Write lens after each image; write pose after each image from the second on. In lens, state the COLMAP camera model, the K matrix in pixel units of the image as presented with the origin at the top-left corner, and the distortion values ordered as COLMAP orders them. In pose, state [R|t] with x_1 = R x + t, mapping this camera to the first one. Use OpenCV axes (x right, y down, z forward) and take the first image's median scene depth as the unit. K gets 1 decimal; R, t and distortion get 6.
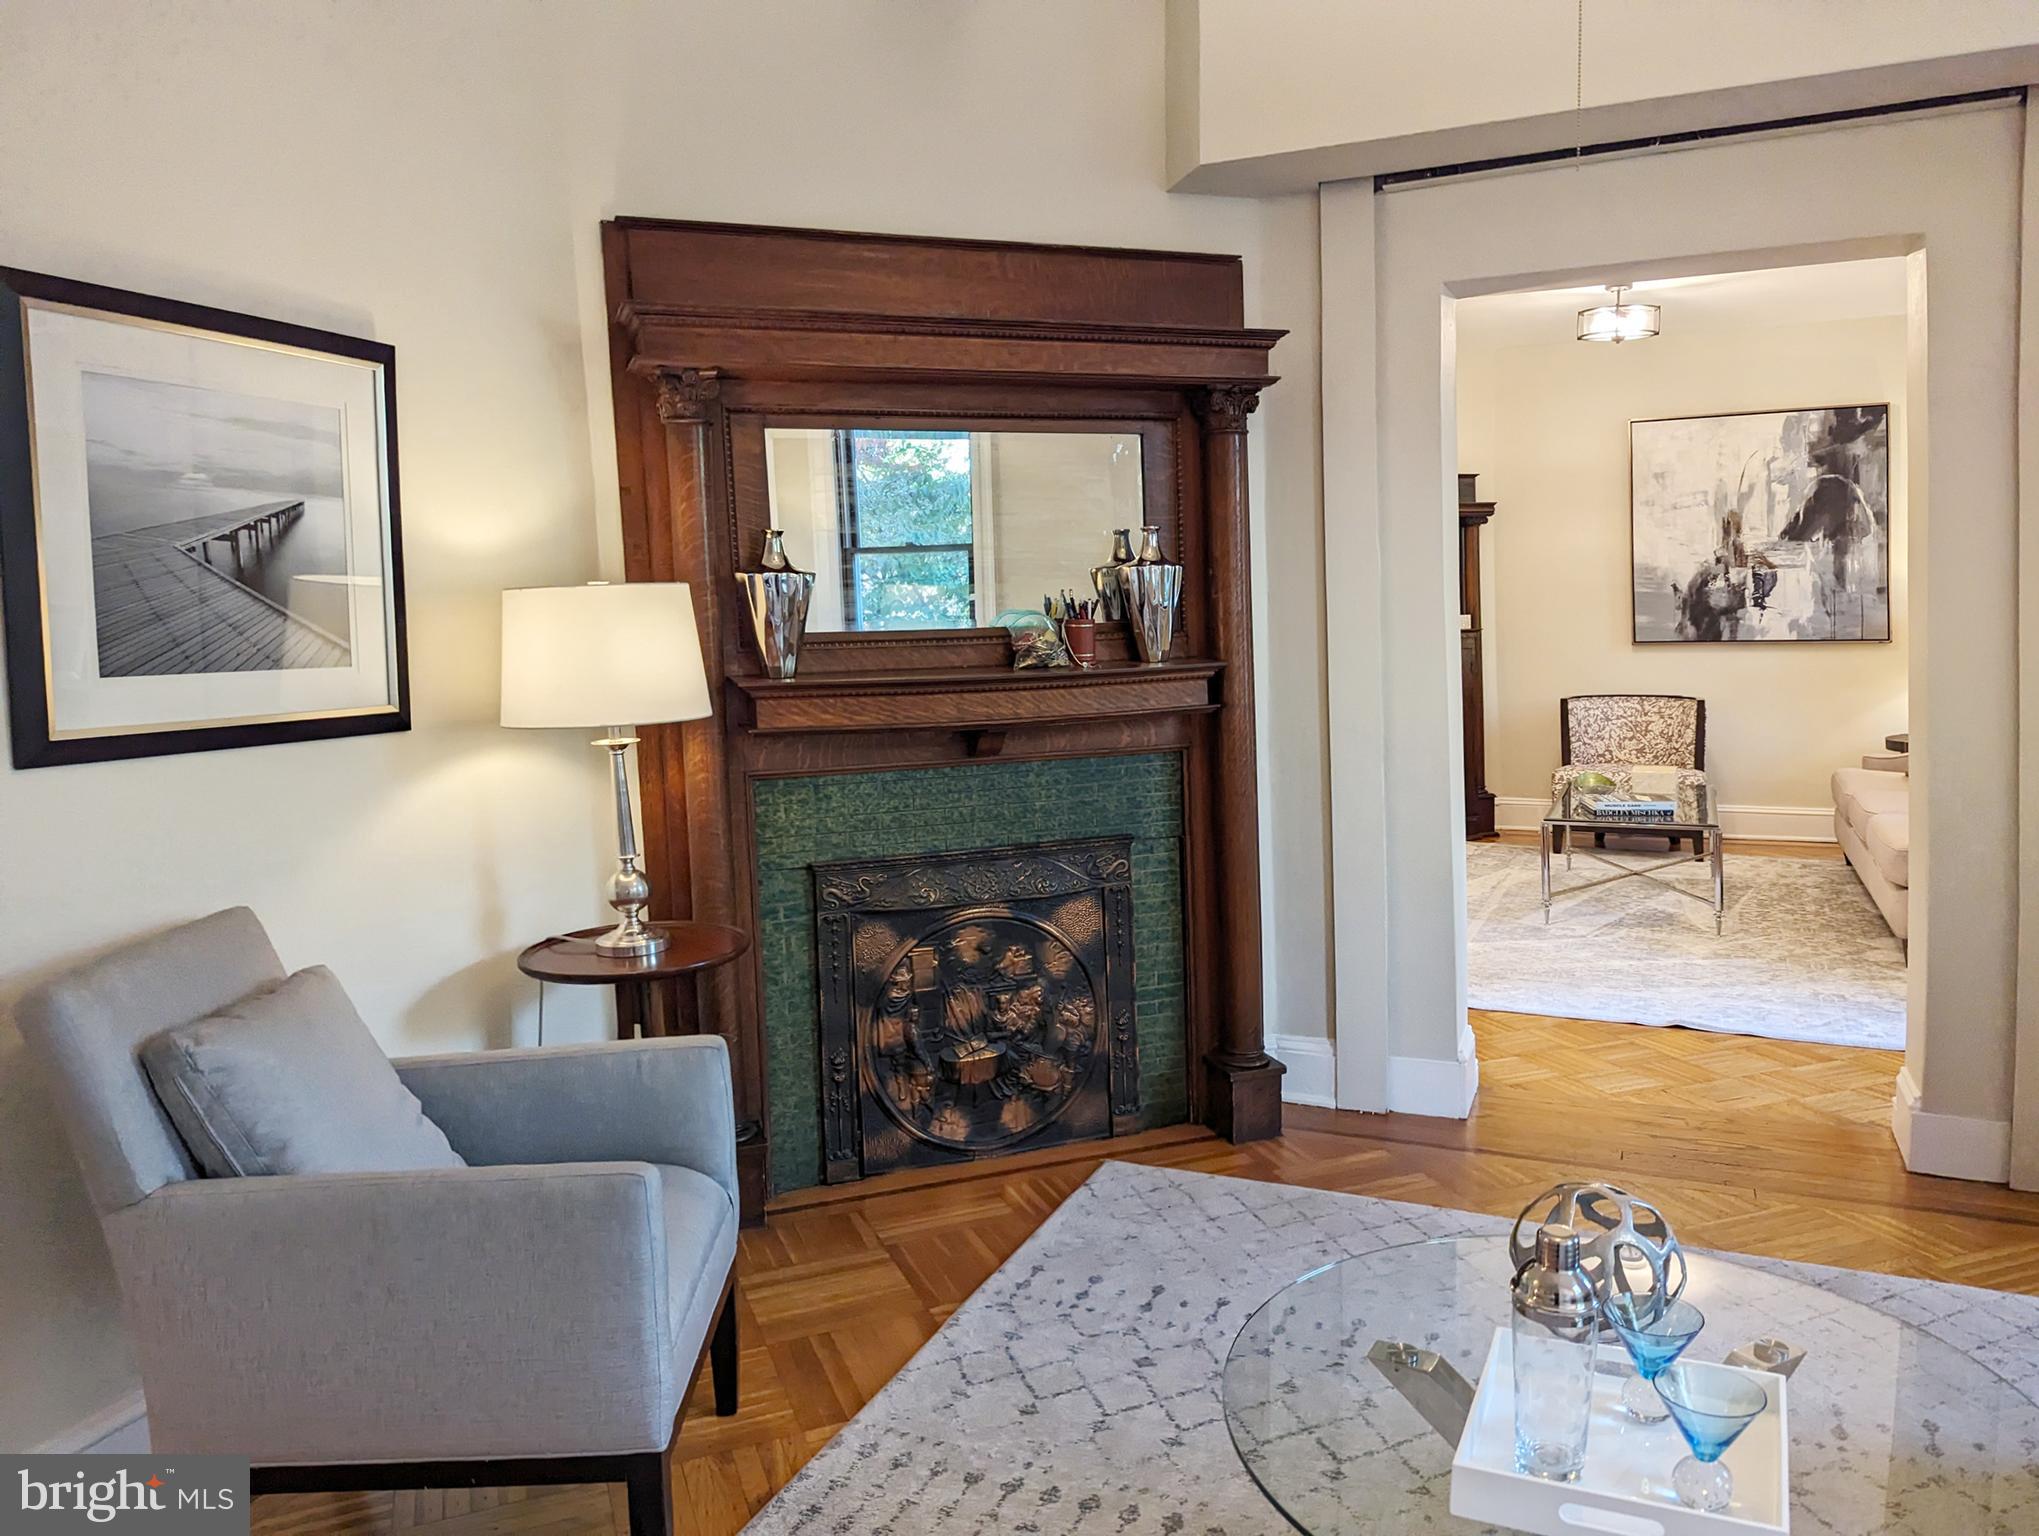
lens RADIAL K [[1419.2, 0, 1023.5], [0, 1419.2, 785.4], [0, 0, 1]] dist [0.065112, -0.059383]
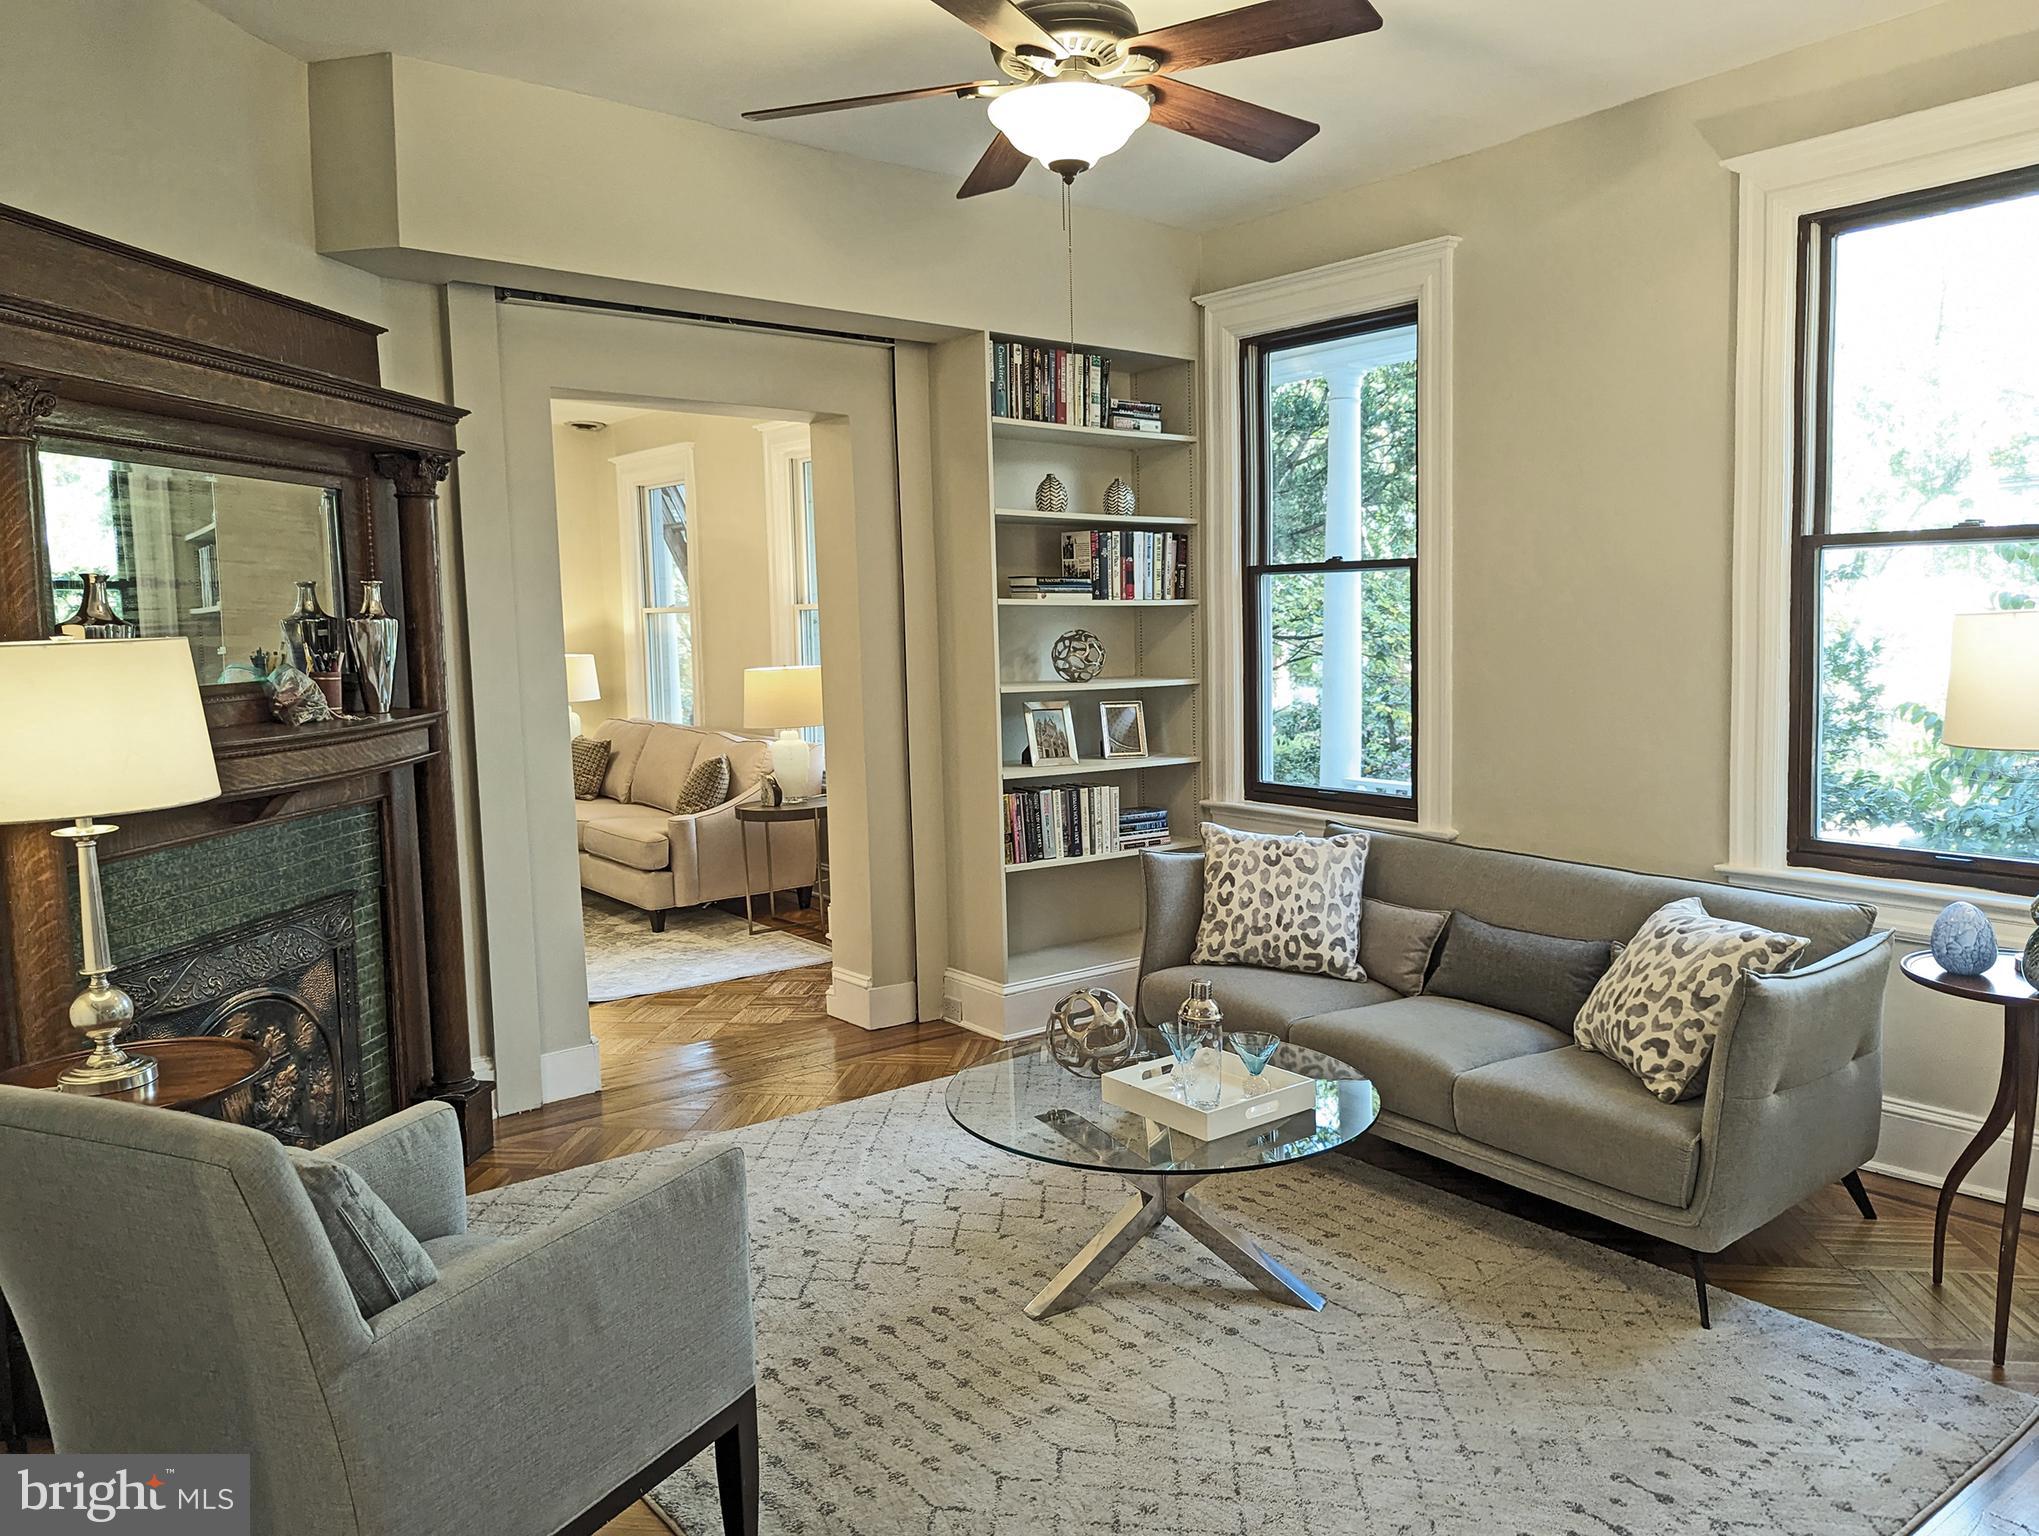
lens RADIAL K [[1454.7, 0, 1019.5], [0, 1454.7, 768.0], [0, 0, 1]] dist [0.023255, -0.000881]
pose [[0.479069, -0.074995, 0.874567, -0.614307], [0.111258, 0.993496, 0.024249, -0.023432], [-0.870698, 0.085685, 0.484297, 0.103142]]
